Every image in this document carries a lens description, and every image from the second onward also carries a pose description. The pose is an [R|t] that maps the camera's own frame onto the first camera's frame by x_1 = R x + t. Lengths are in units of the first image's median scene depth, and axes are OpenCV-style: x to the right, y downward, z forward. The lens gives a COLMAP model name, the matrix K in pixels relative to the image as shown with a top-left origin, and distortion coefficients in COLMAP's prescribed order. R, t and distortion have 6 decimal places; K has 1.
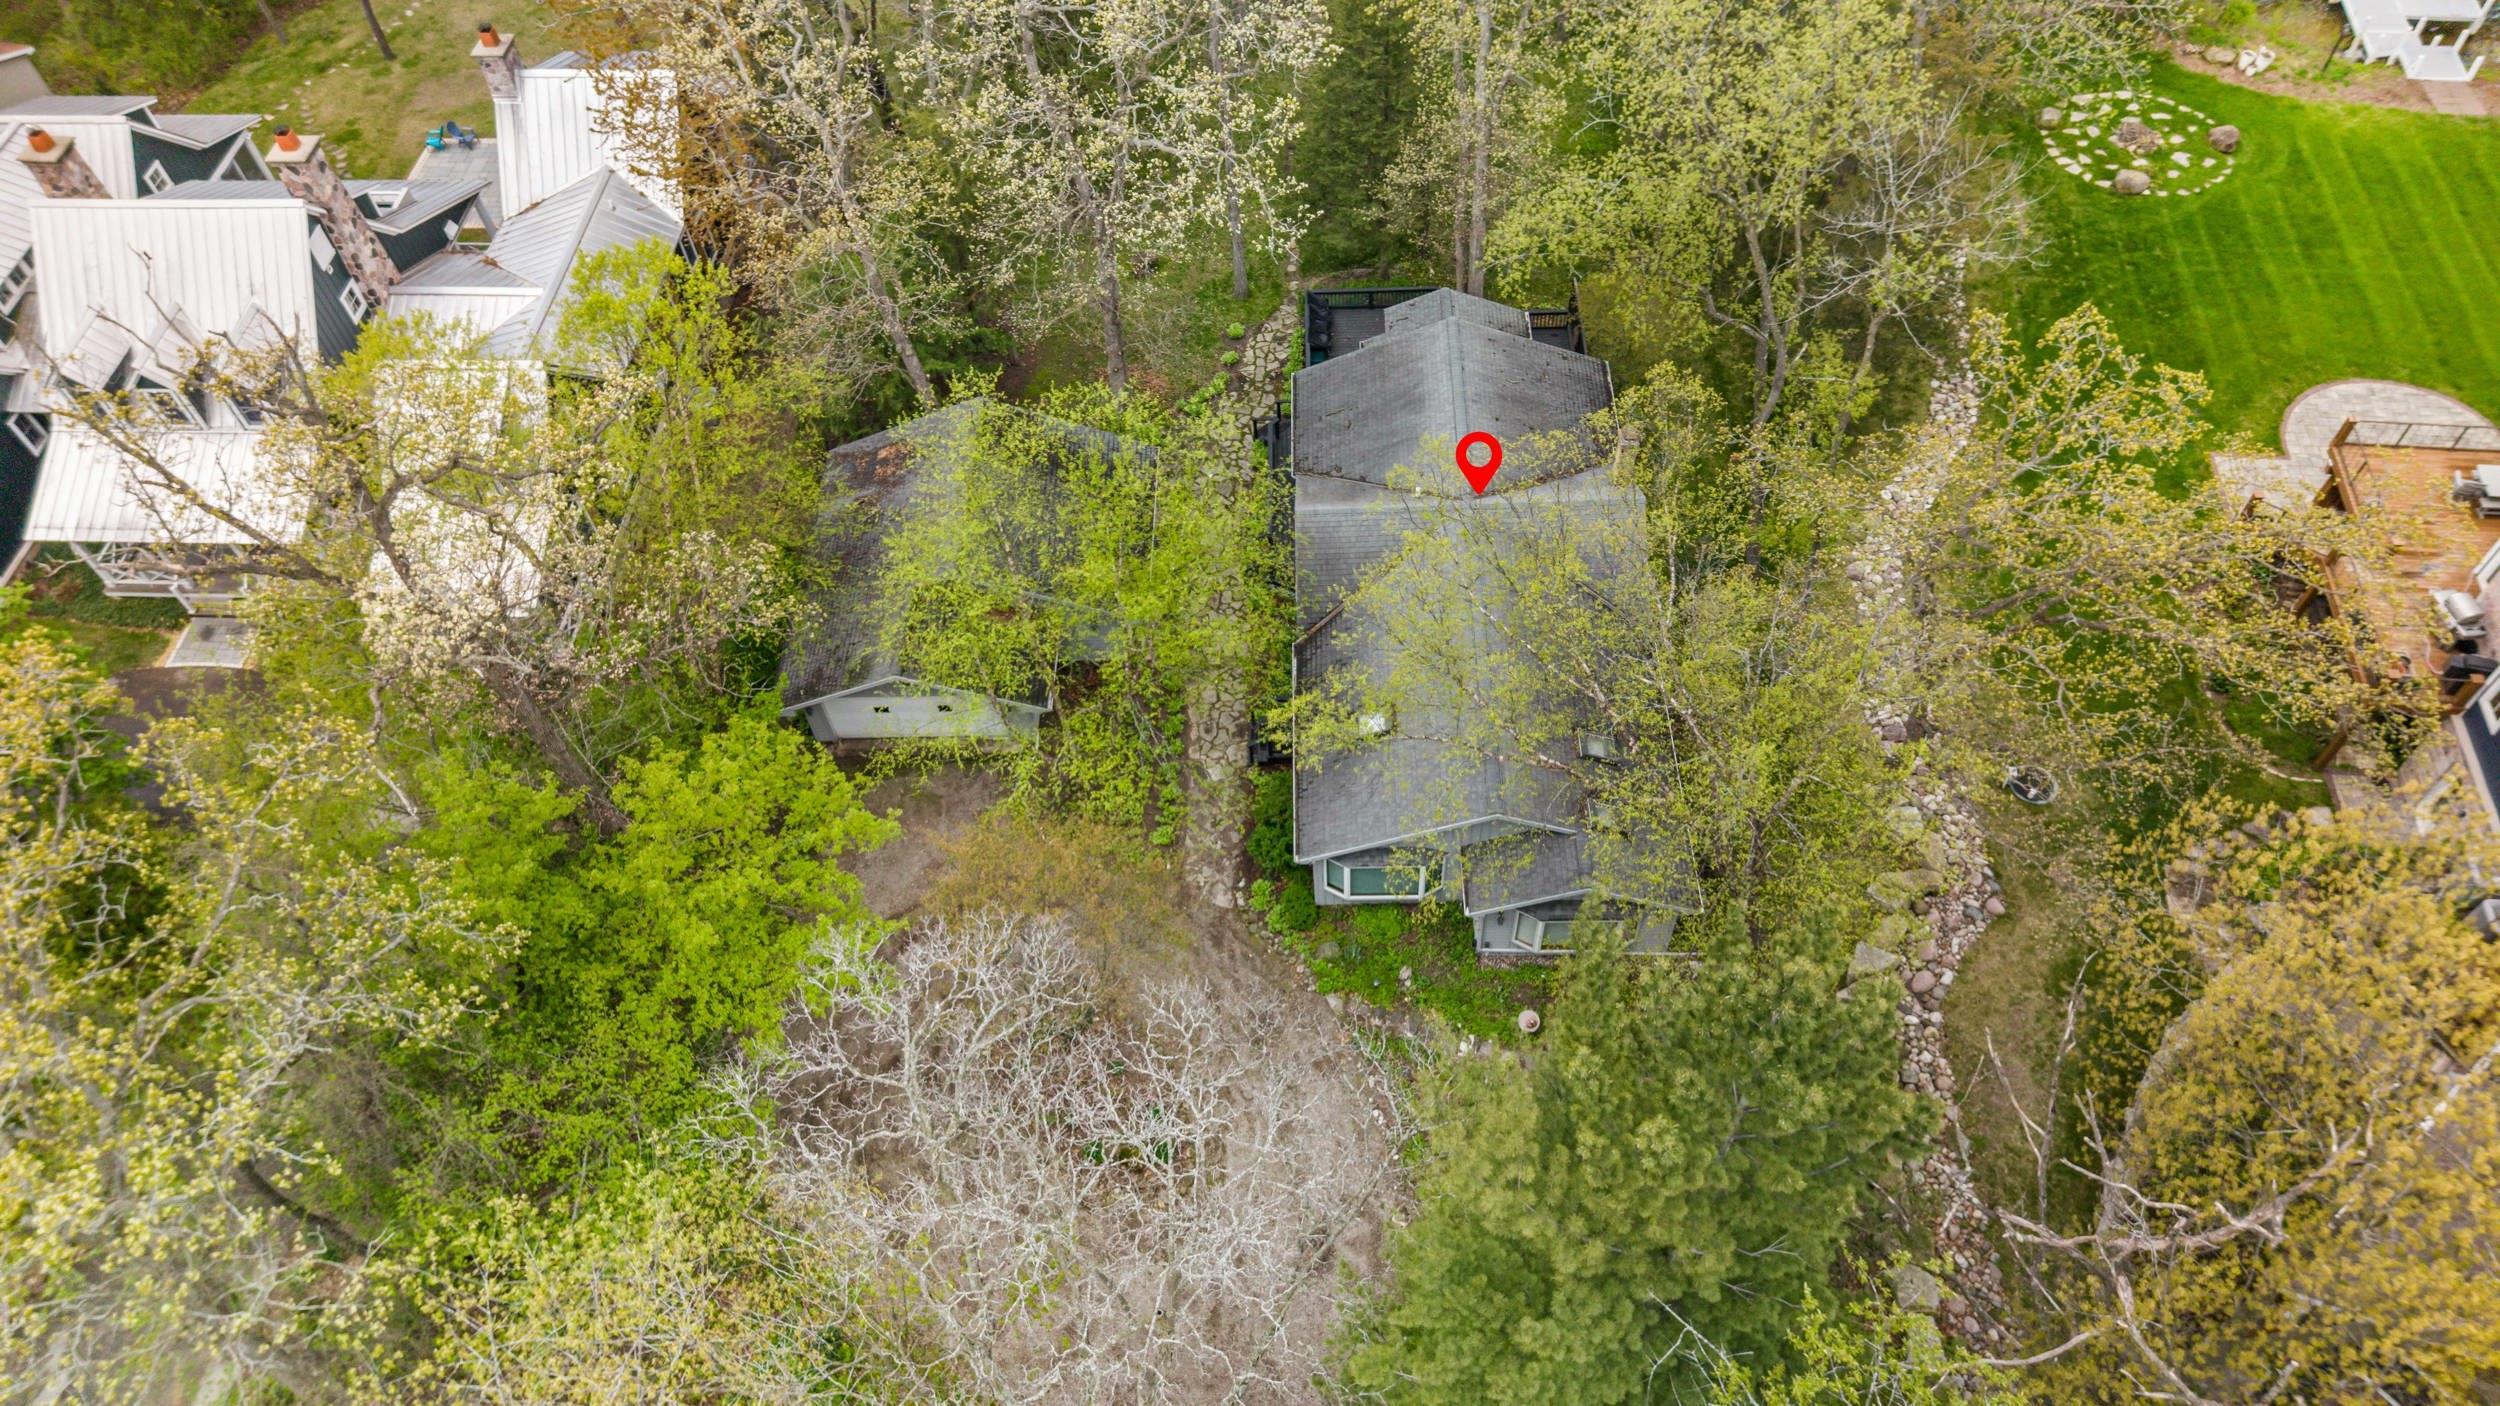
lens RADIAL K [[1663.4, 0, 1261.1], [0, 1663.4, 705.8], [0, 0, 1]] dist [0.029052, -0.025369]
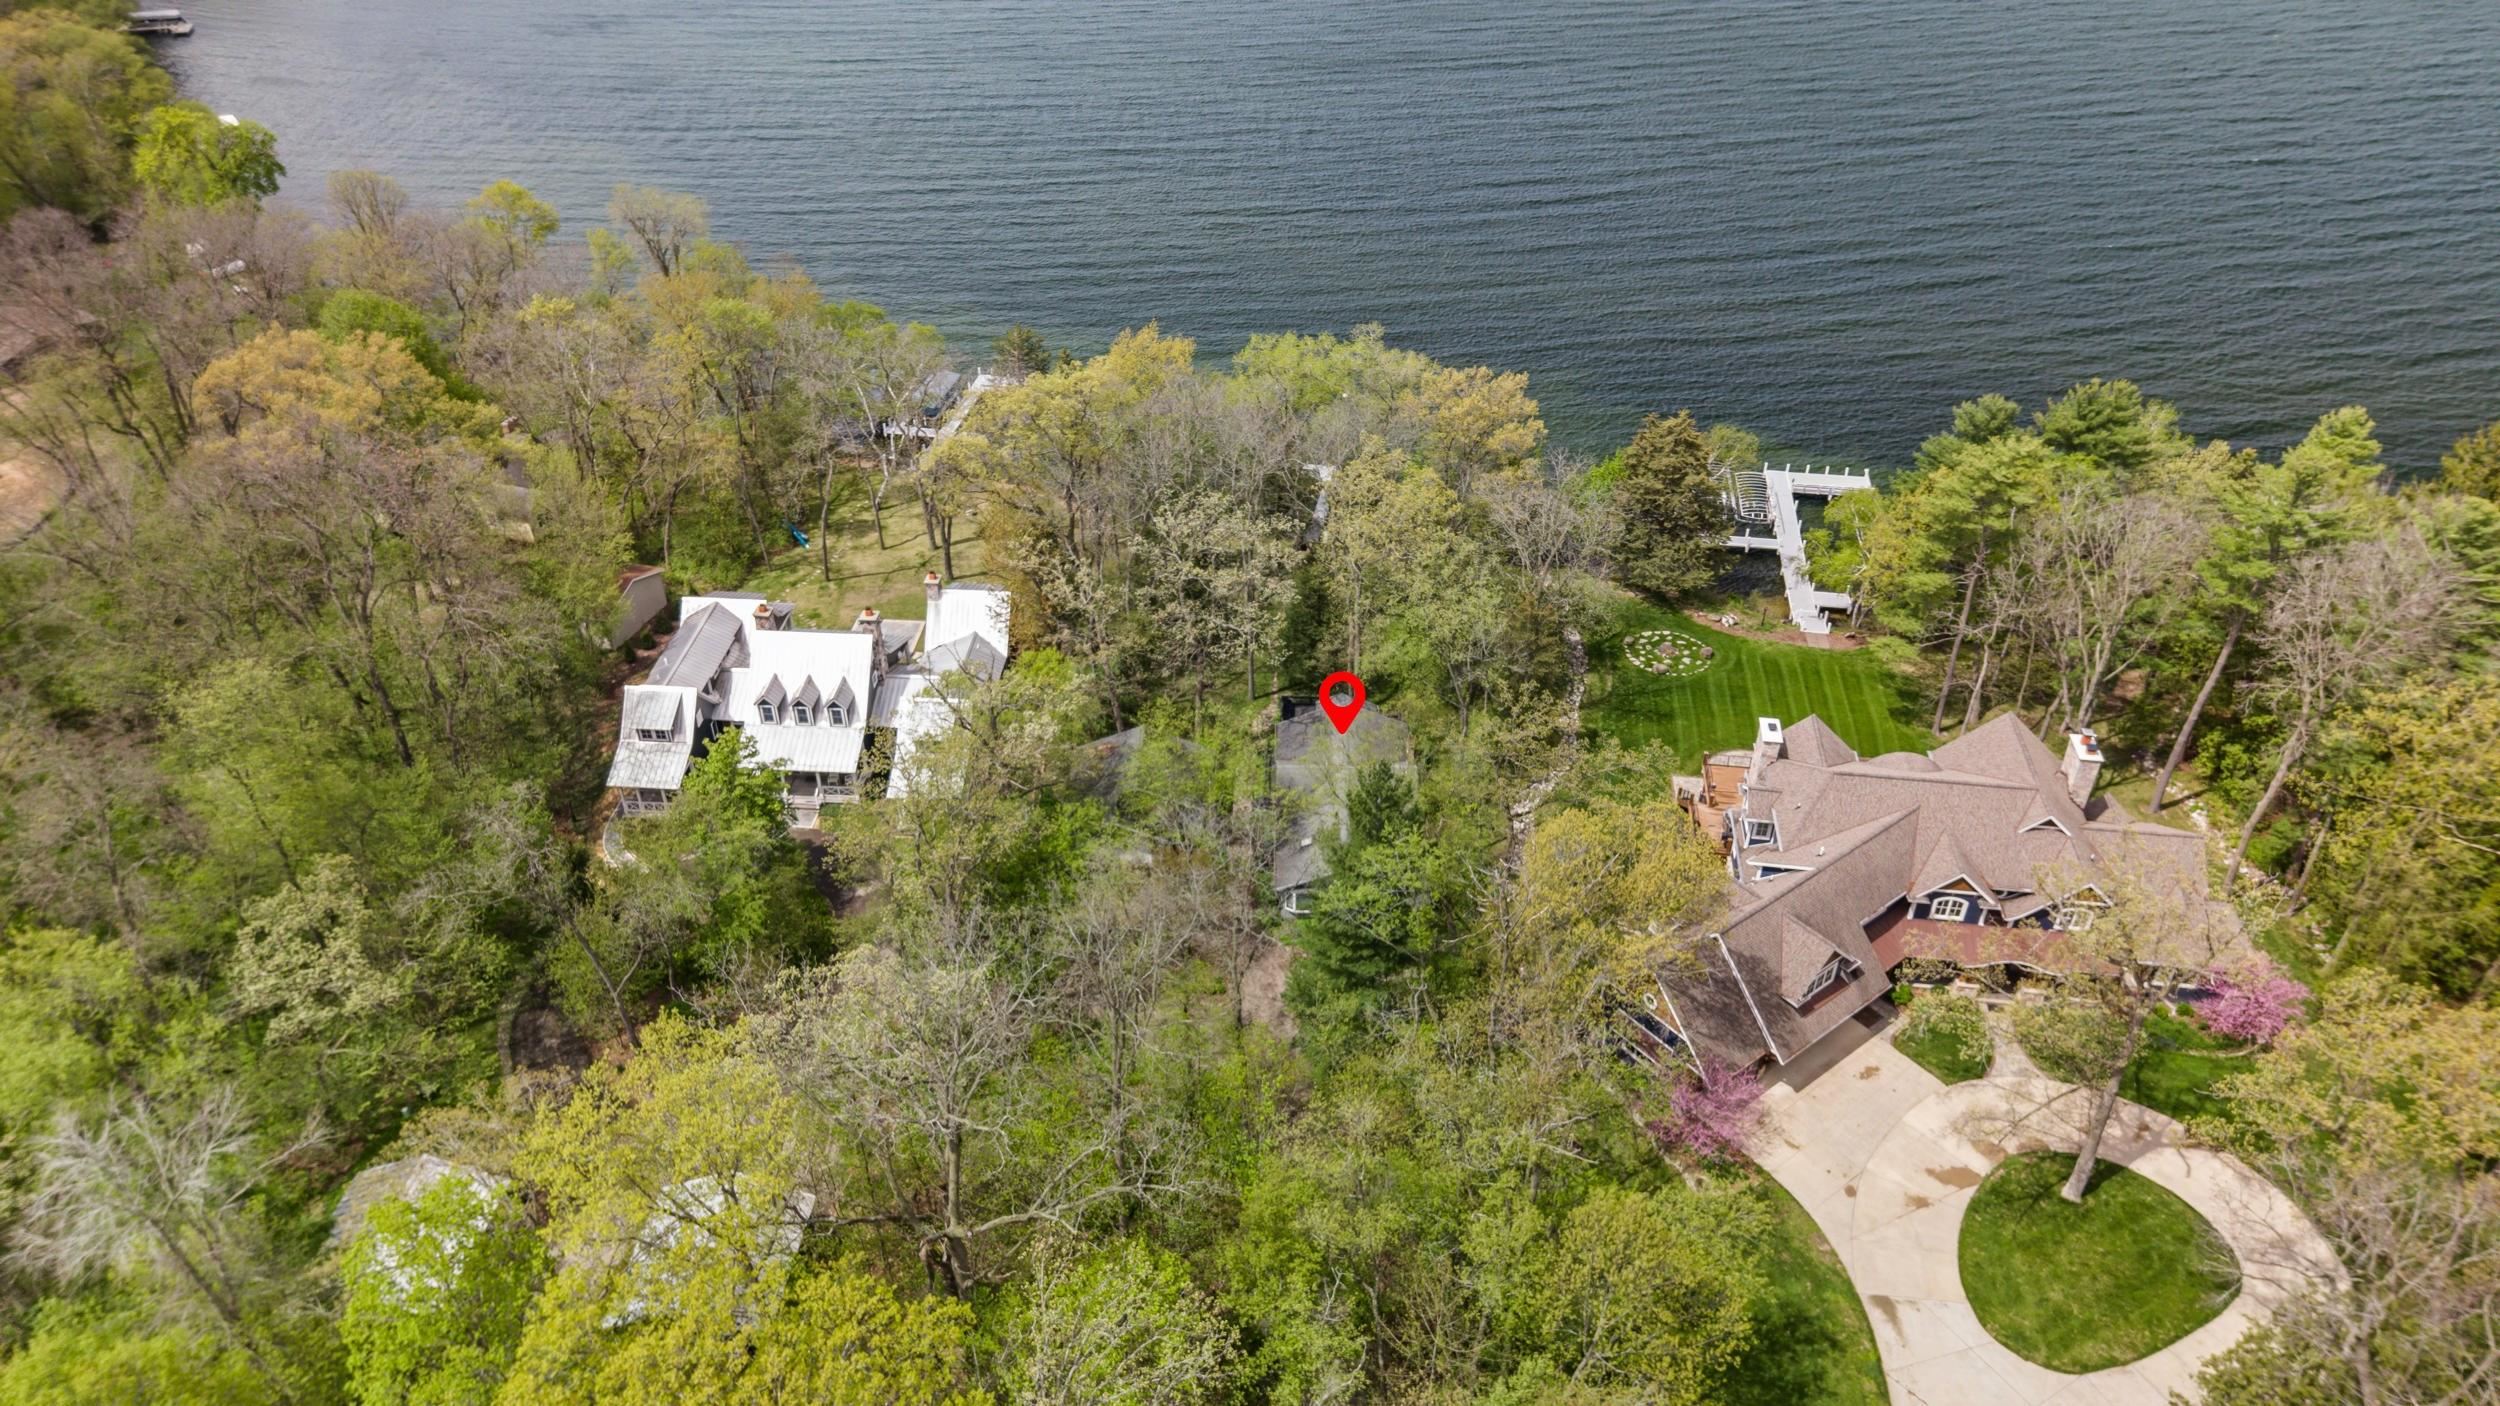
lens RADIAL K [[1663.4, 0, 1239.6], [0, 1663.4, 695.5], [0, 0, 1]] dist [0.029052, -0.025369]
pose [[0.999049, 0.042002, 0.011658, -0.057027], [-0.036405, 0.951074, -0.306812, 0.446395], [-0.023975, 0.306096, 0.951699, -1.145443]]
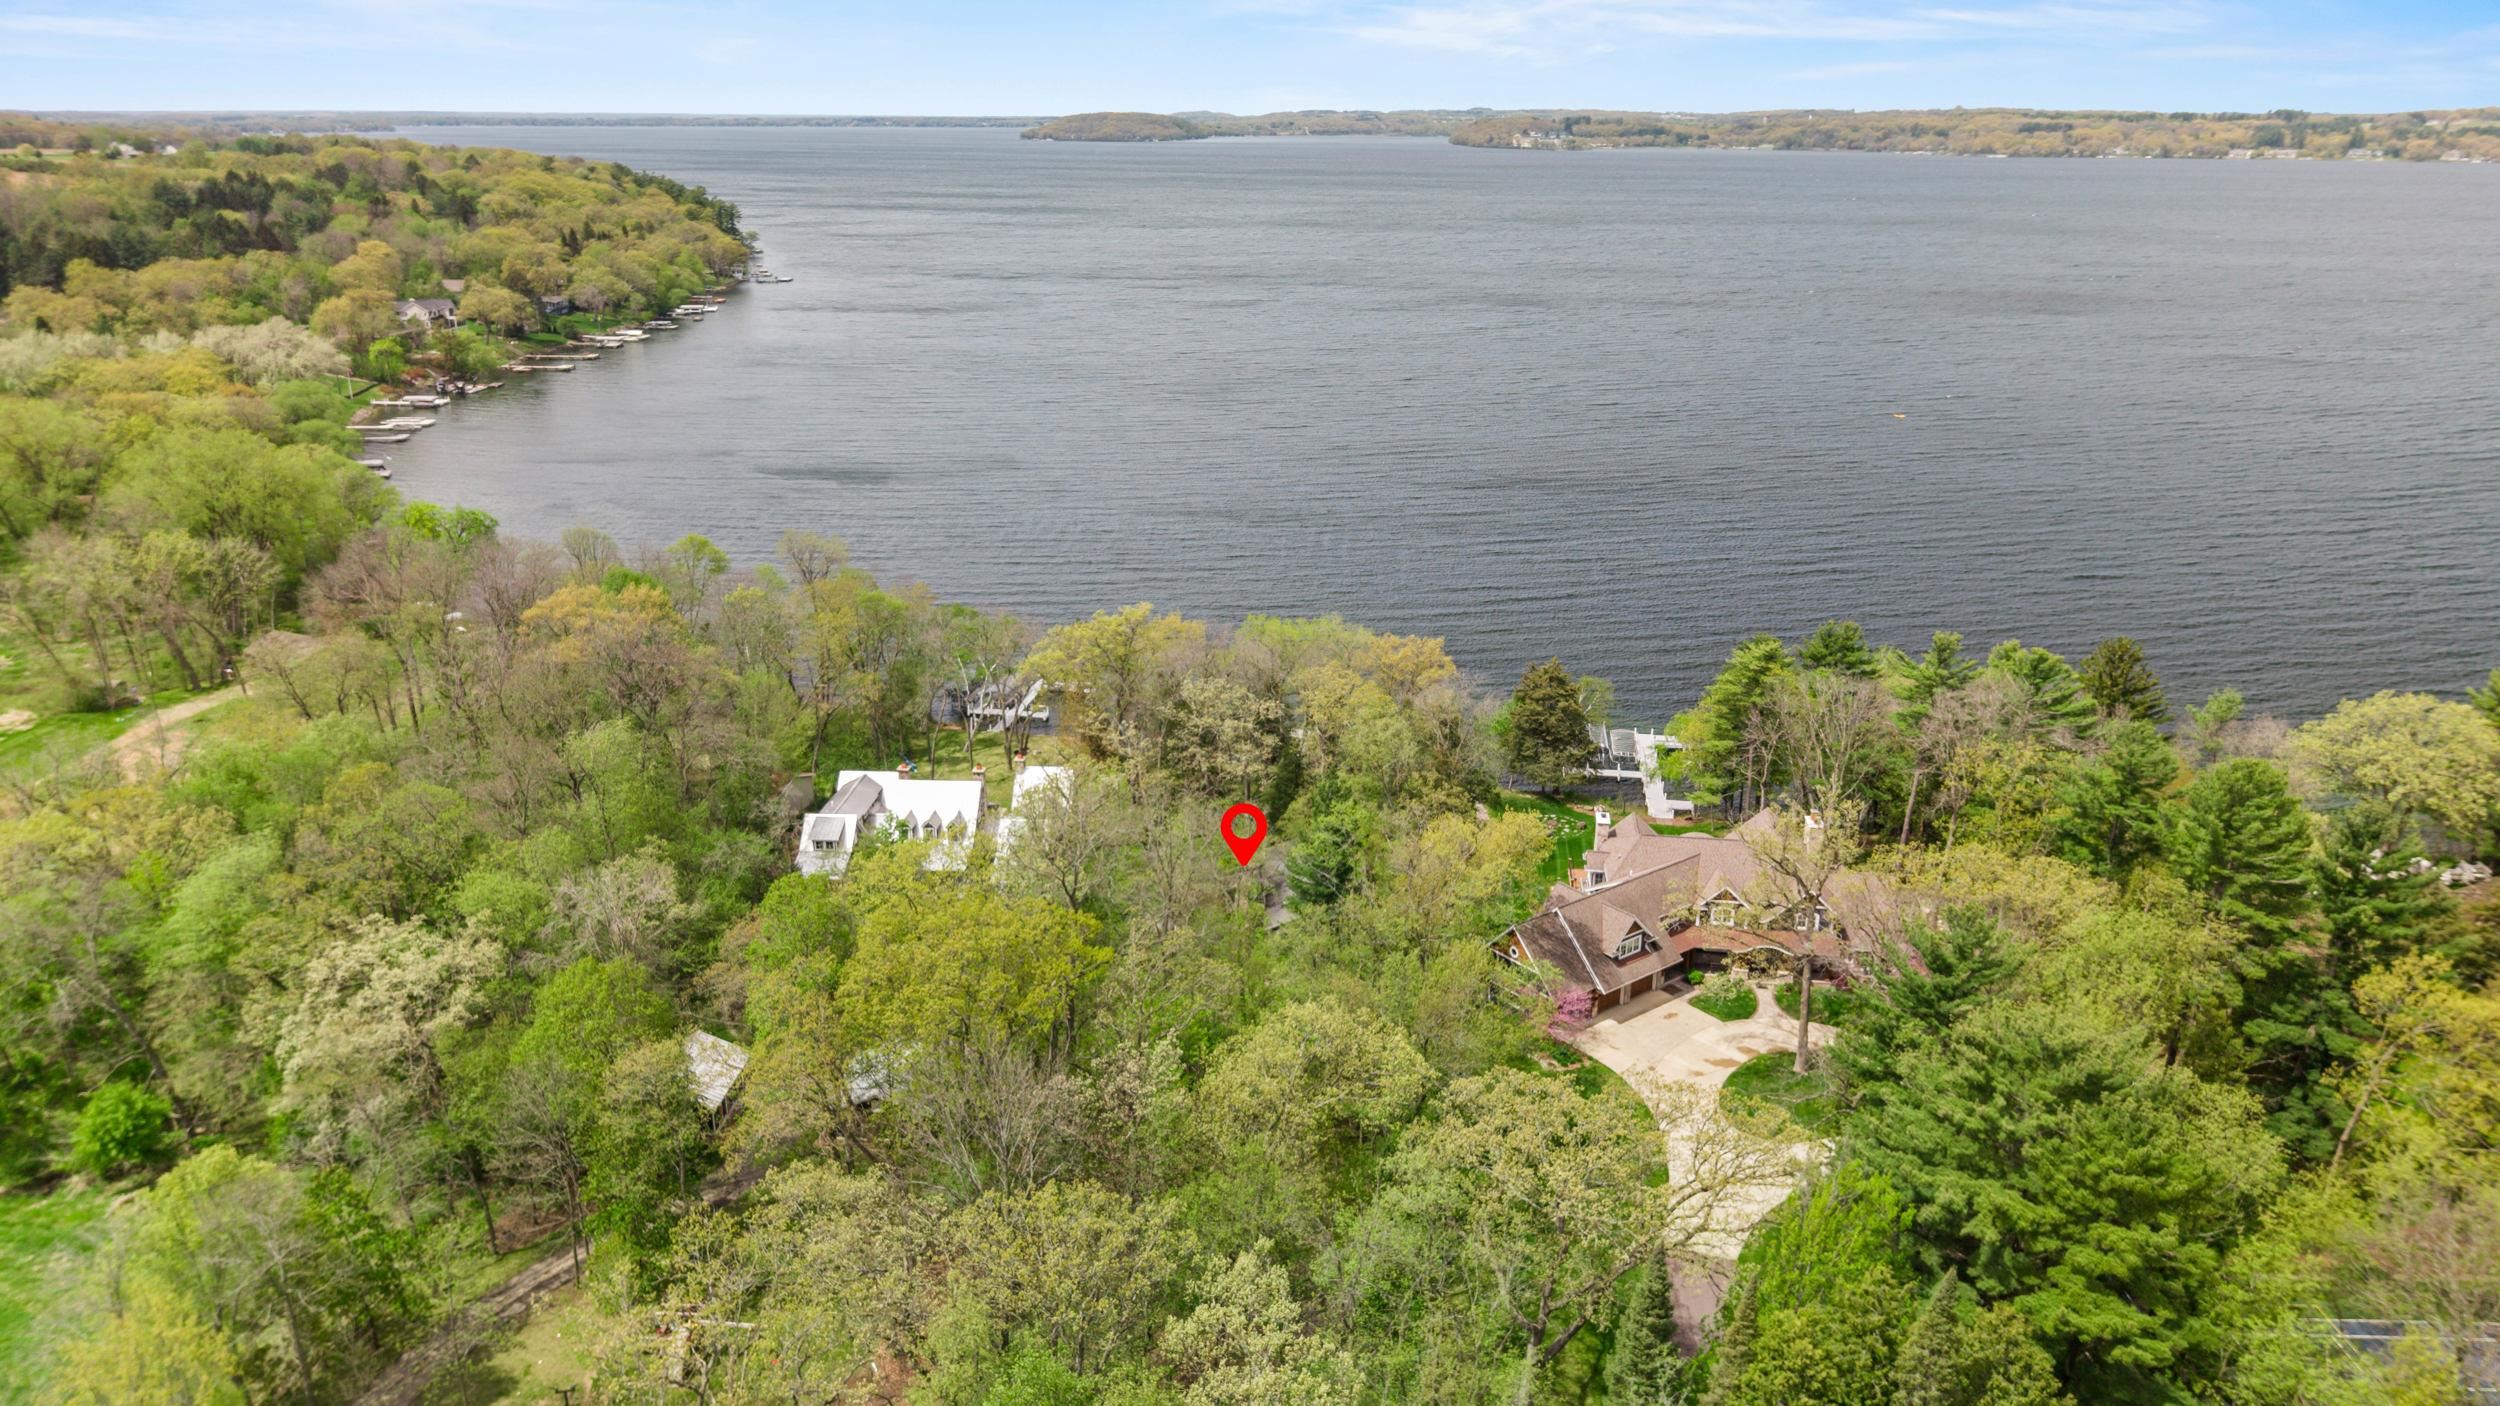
lens RADIAL K [[1663.4, 0, 1253.2], [0, 1663.4, 711.3], [0, 0, 1]] dist [0.029052, -0.025369]
pose [[0.999077, 0.041254, 0.011949, -0.051014], [-0.027599, 0.829818, -0.557351, 1.325823], [-0.032908, 0.556507, 0.830191, -1.745191]]
